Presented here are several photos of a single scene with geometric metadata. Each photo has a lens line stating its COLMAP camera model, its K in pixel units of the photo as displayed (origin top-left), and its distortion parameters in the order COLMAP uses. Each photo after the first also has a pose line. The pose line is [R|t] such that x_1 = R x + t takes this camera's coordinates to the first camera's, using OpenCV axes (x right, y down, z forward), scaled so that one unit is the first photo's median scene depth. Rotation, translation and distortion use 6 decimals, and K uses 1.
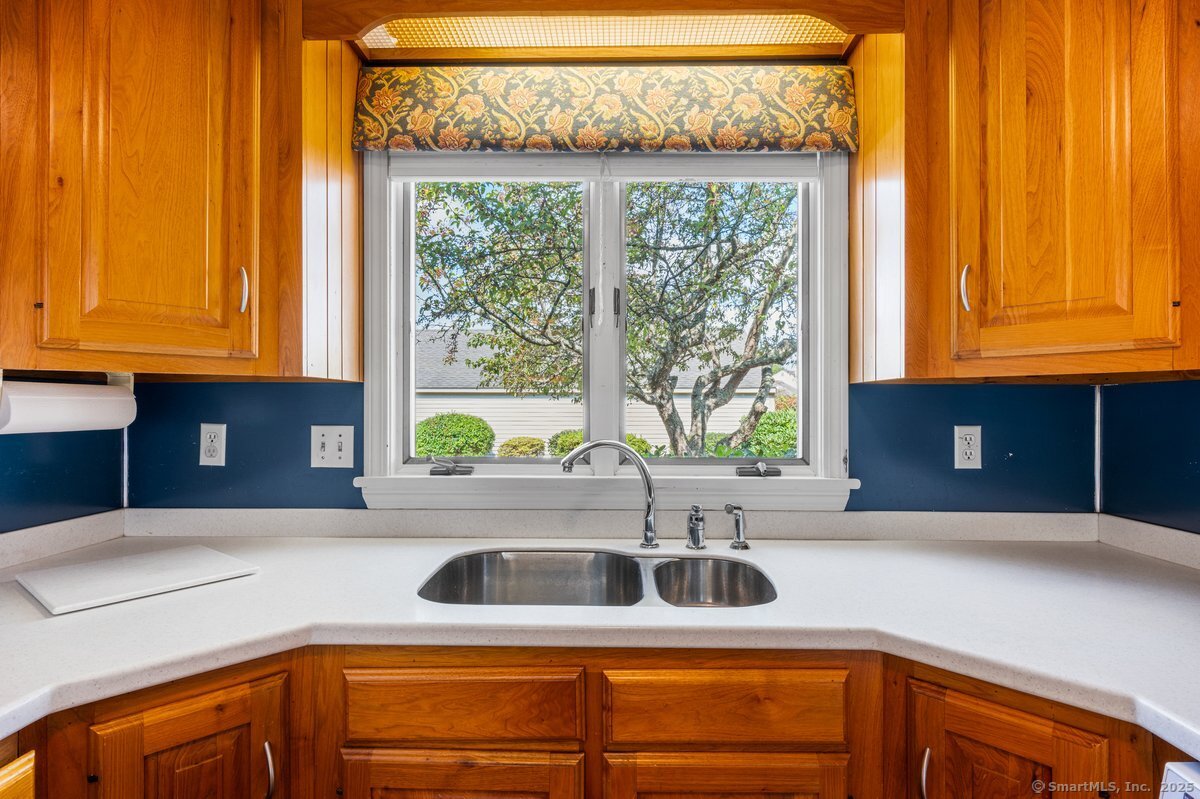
lens RADIAL K [[473.0, 0, 600.0], [0, 473.0, 399.5], [0, 0, 1]] dist [0.000850, 0.000064]
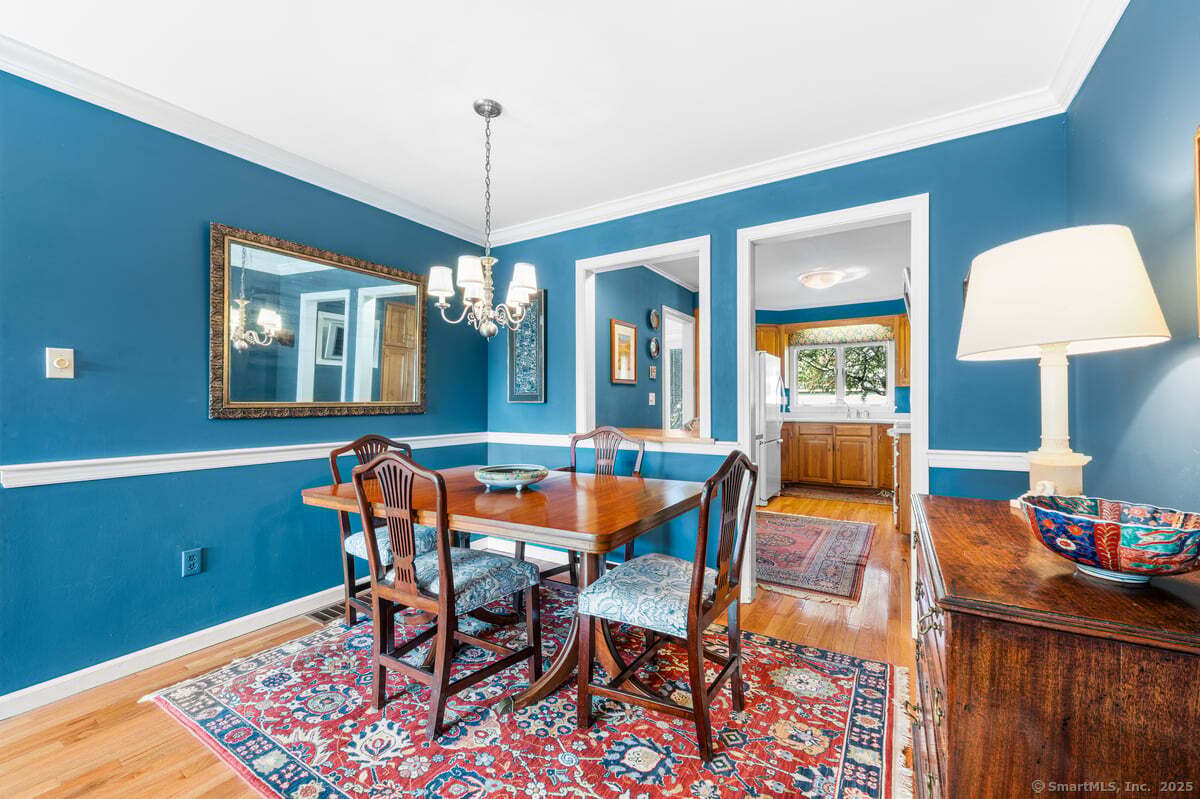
lens RADIAL K [[473.0, 0, 600.0], [0, 473.0, 399.5], [0, 0, 1]] dist [0.000850, 0.000064]
pose [[0.850970, -0.000357, -0.525214, 0.509726], [0.003968, 0.999976, 0.005749, 0.056877], [0.525199, -0.006977, 0.850951, -4.883960]]
